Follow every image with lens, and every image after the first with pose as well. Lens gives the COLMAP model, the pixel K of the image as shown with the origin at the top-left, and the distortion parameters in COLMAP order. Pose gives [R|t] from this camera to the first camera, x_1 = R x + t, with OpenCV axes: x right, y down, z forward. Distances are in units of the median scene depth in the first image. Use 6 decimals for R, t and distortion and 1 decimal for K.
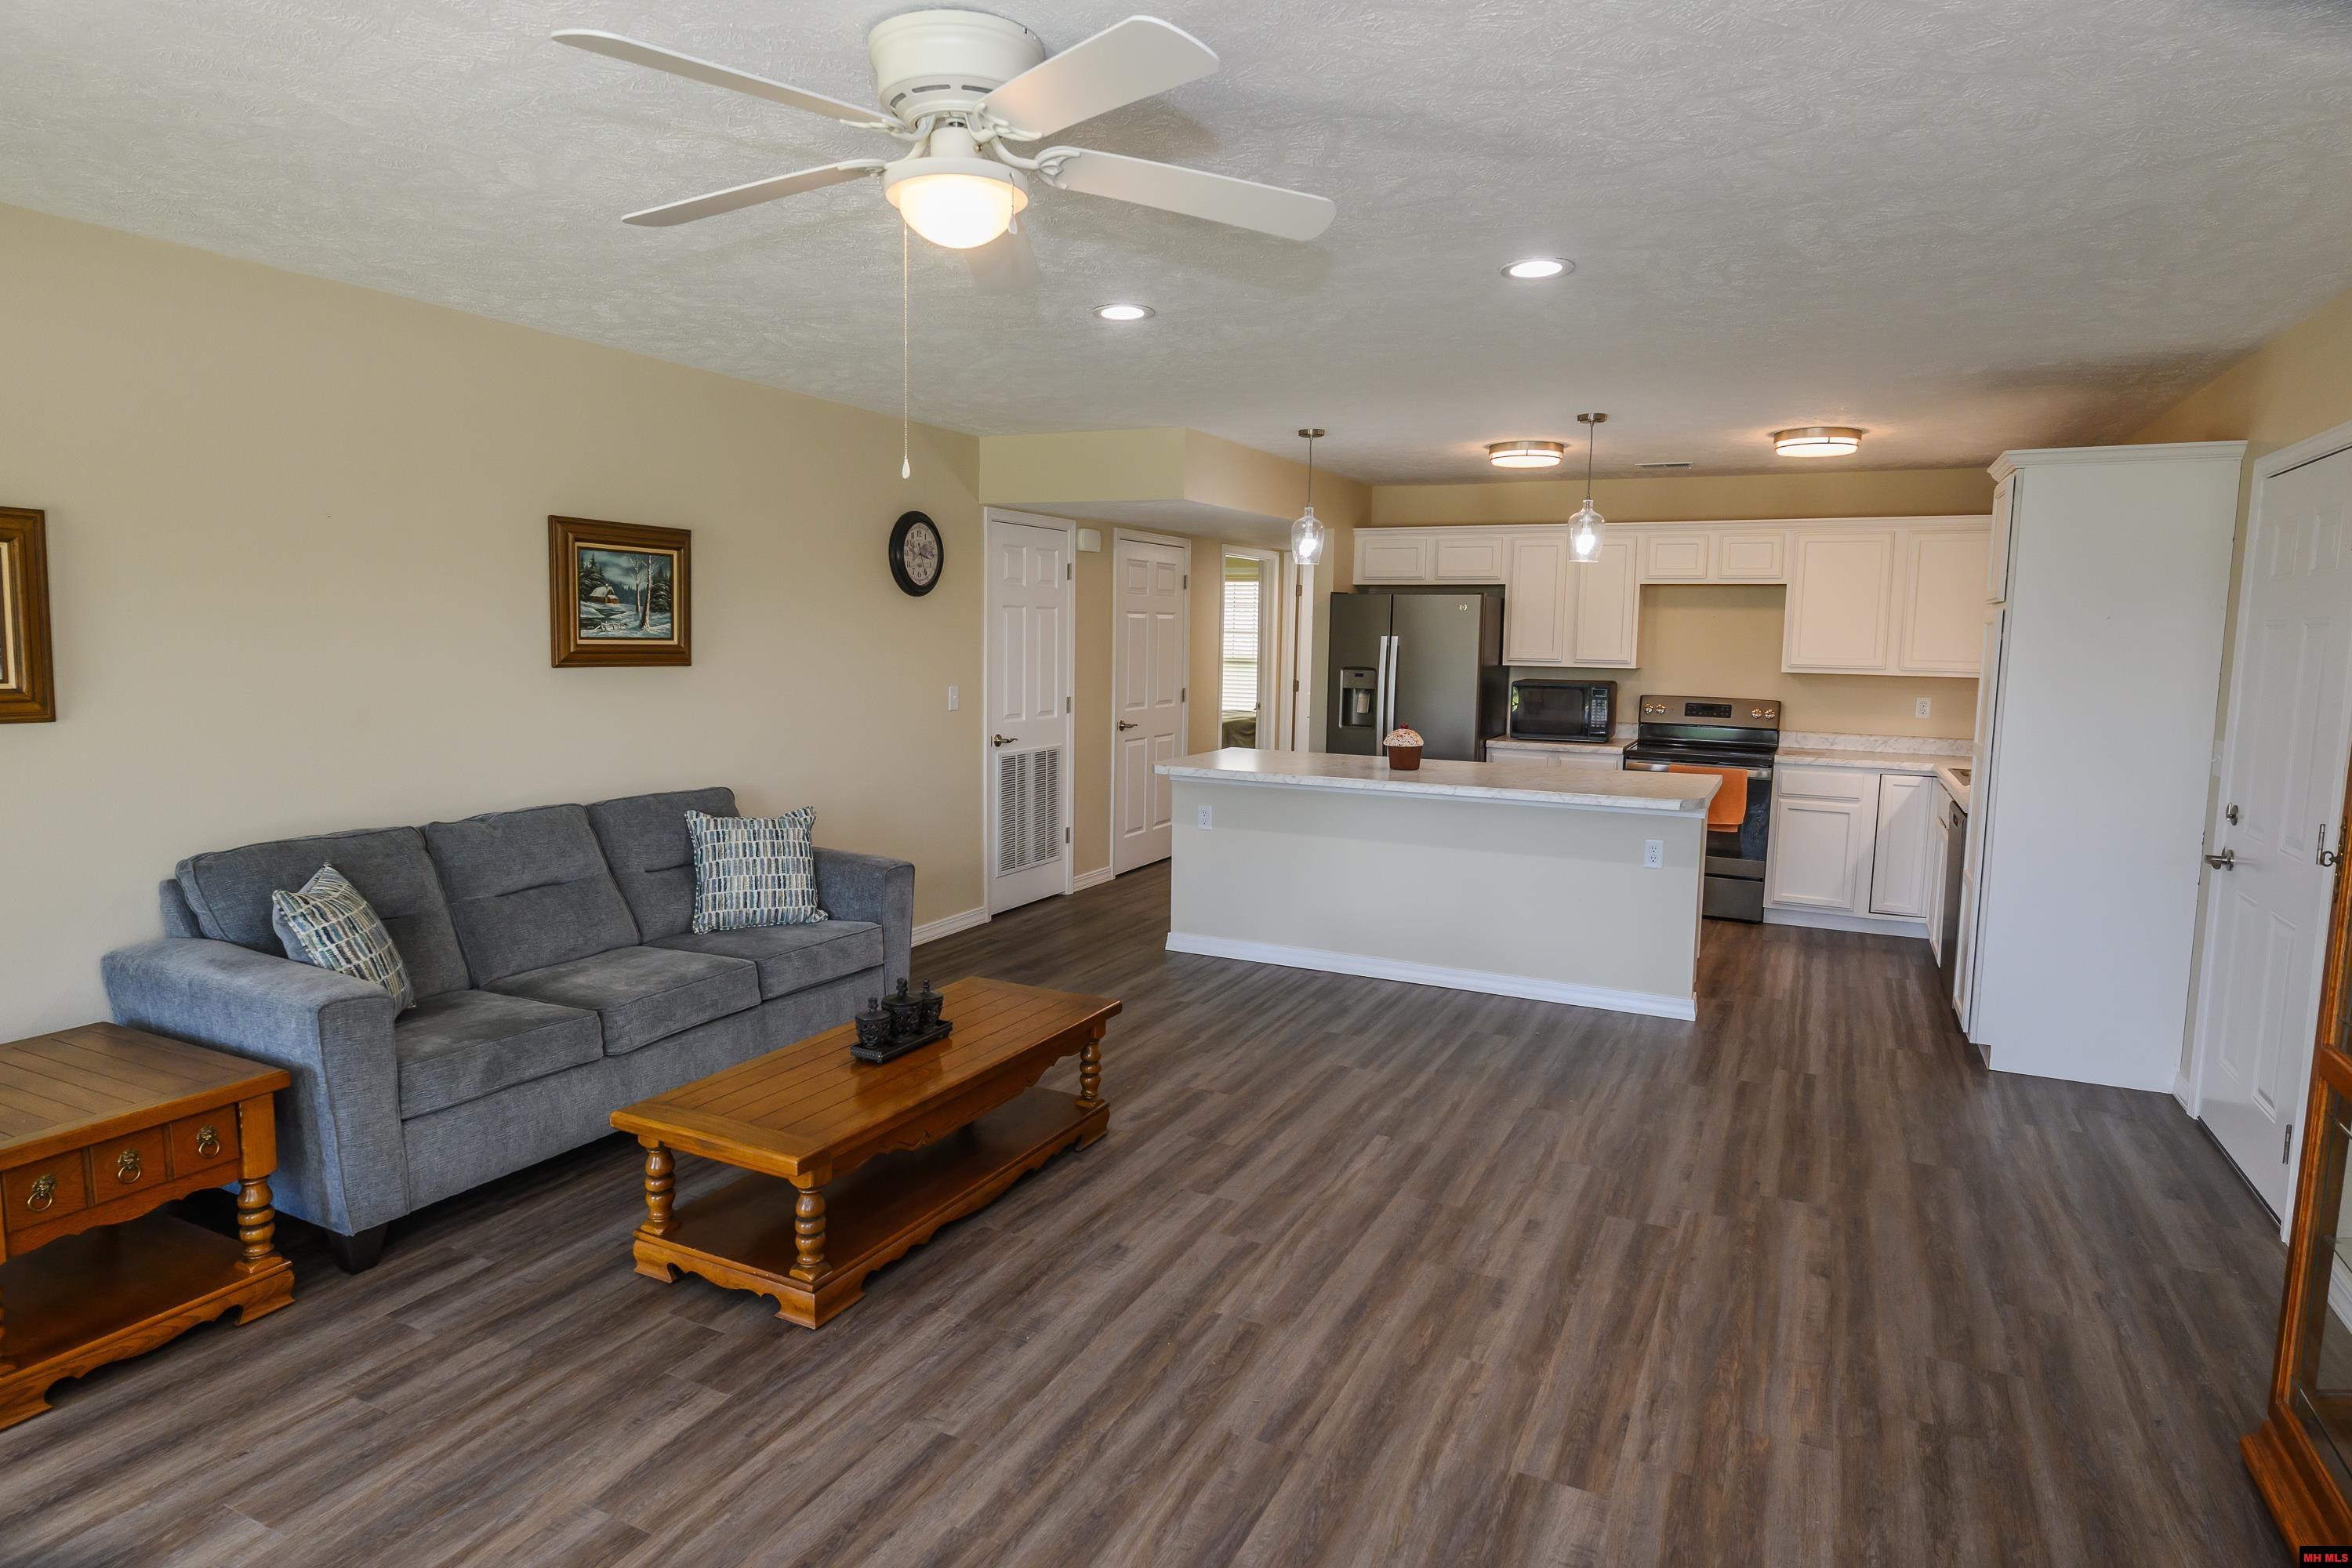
lens RADIAL K [[1283.2, 0, 1176.7], [0, 1283.2, 798.6], [0, 0, 1]] dist [-0.005107, -0.000091]
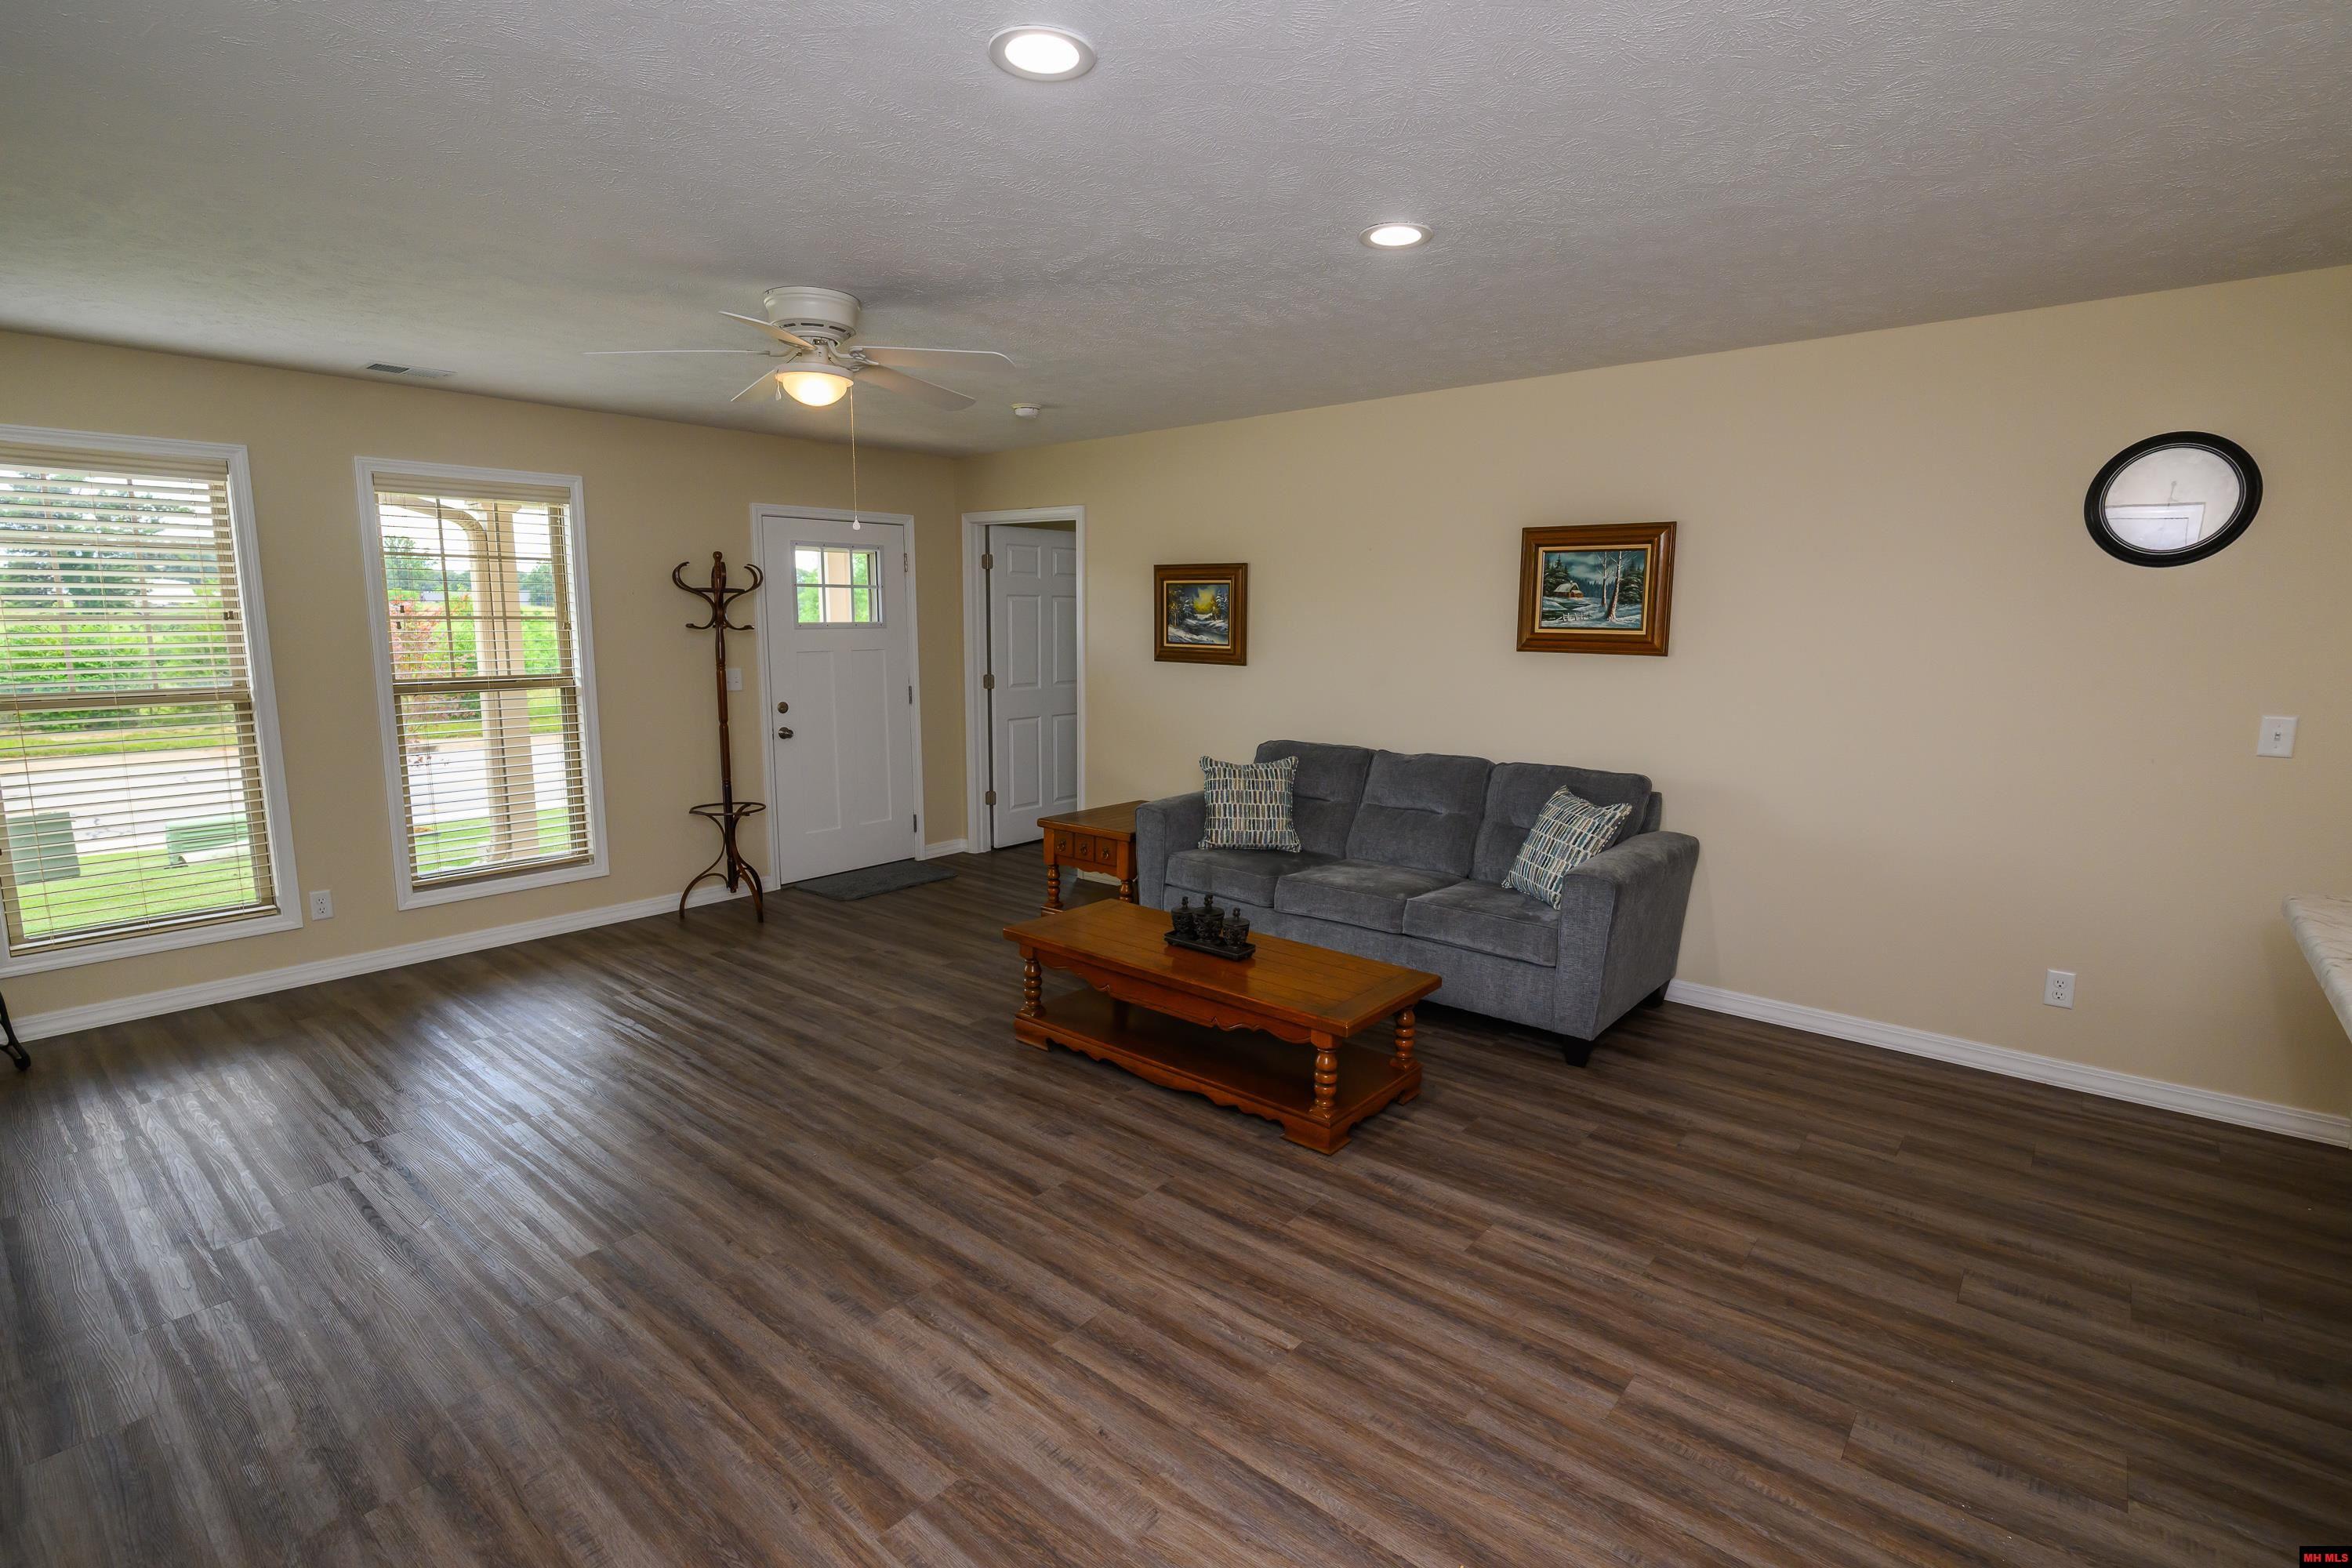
lens RADIAL K [[1122.8, 0, 1178.8], [0, 1122.8, 789.9], [0, 0, 1]] dist [-0.002399, 0.003058]
pose [[-0.236751, 0.129973, -0.962838, 0.658059], [-0.130557, 0.977767, 0.164090, -0.106903], [0.962758, 0.164554, -0.214519, 0.940820]]
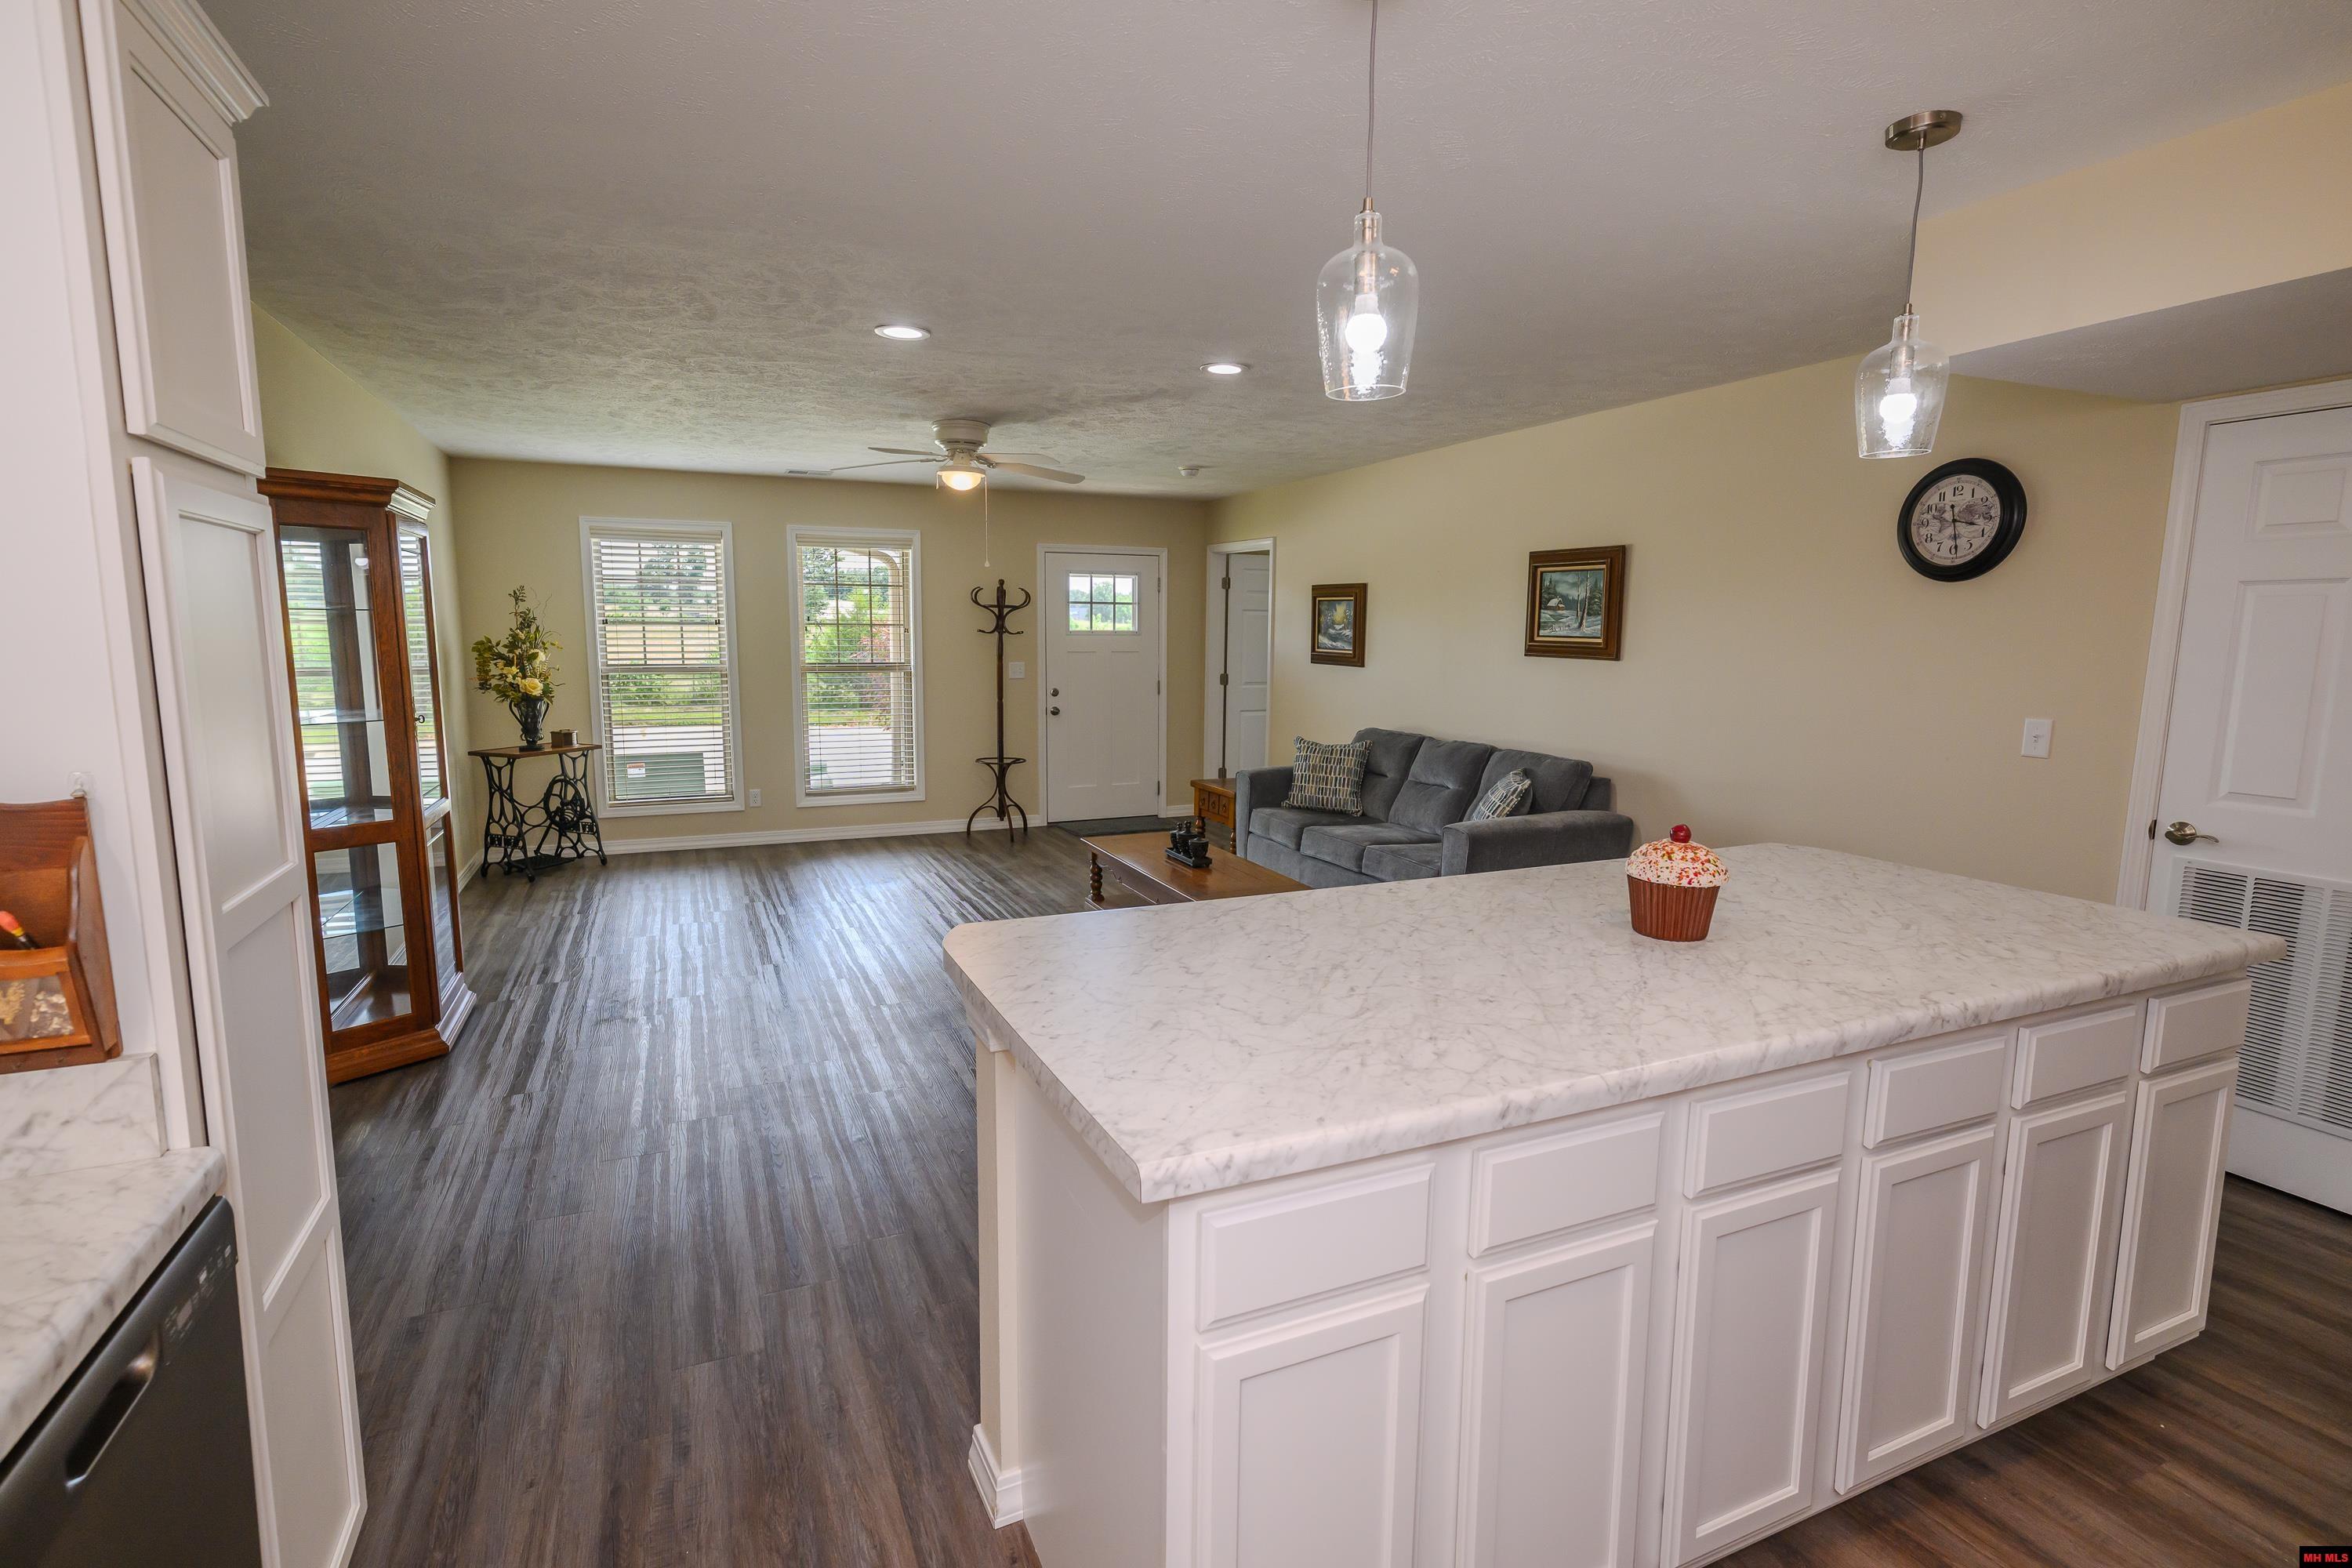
lens RADIAL K [[1122.8, 0, 1184.7], [0, 1122.8, 793.6], [0, 0, 1]] dist [-0.002399, 0.003058]
pose [[-0.625480, 0.088058, -0.775255, 0.771673], [-0.120439, 0.970805, 0.207441, -0.169740], [0.770888, 0.223121, -0.596614, 1.504881]]
